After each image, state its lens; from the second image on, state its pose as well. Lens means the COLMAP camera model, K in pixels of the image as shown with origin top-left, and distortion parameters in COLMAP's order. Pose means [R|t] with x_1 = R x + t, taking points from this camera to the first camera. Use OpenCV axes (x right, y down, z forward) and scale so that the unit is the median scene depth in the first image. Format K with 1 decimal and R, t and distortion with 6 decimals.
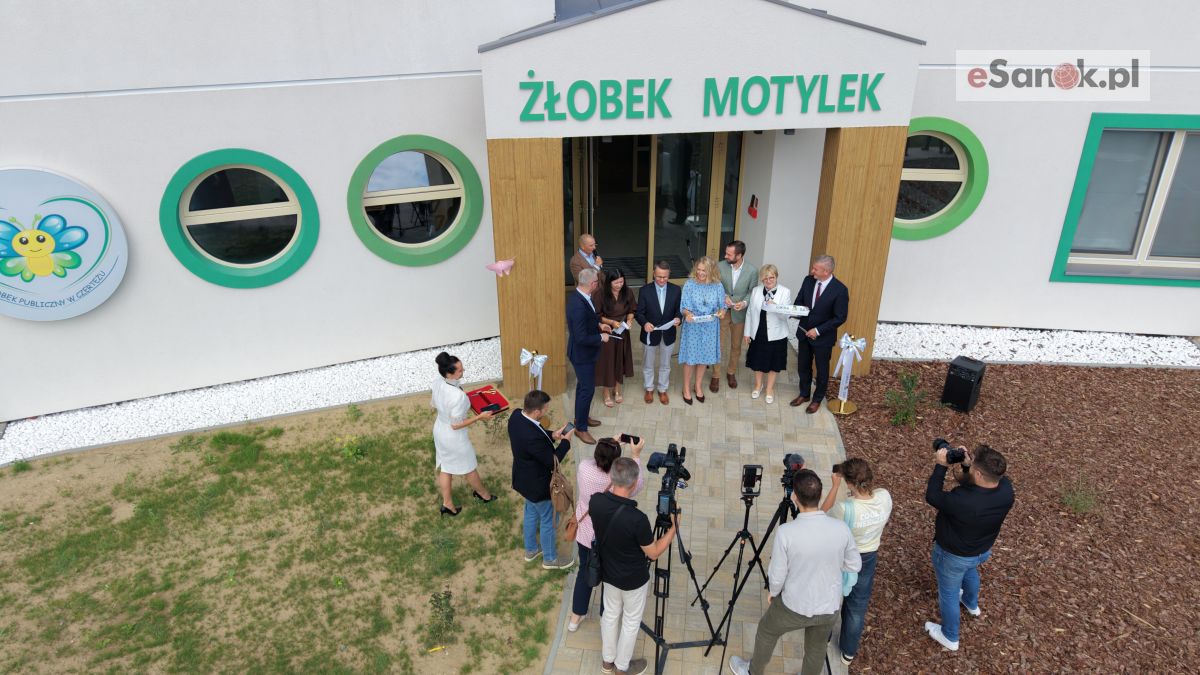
lens RADIAL K [[806.0, 0, 597.0], [0, 806.0, 345.6], [0, 0, 1]] dist [0.029436, -0.030030]
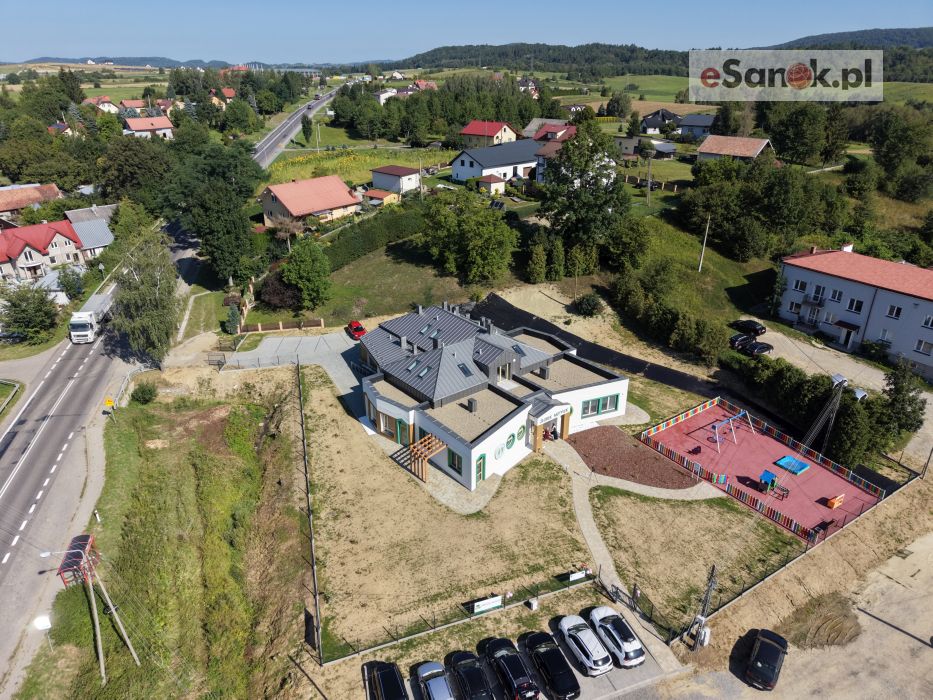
lens RADIAL K [[623.7, 0, 467.4], [0, 623.7, 350.3], [0, 0, 1]] dist [0.031400, -0.033763]
pose [[0.854009, -0.208190, 0.476787, -4.062861], [0.223445, 0.974390, 0.025240, -1.468388], [-0.469830, 0.084981, 0.878657, -5.013072]]
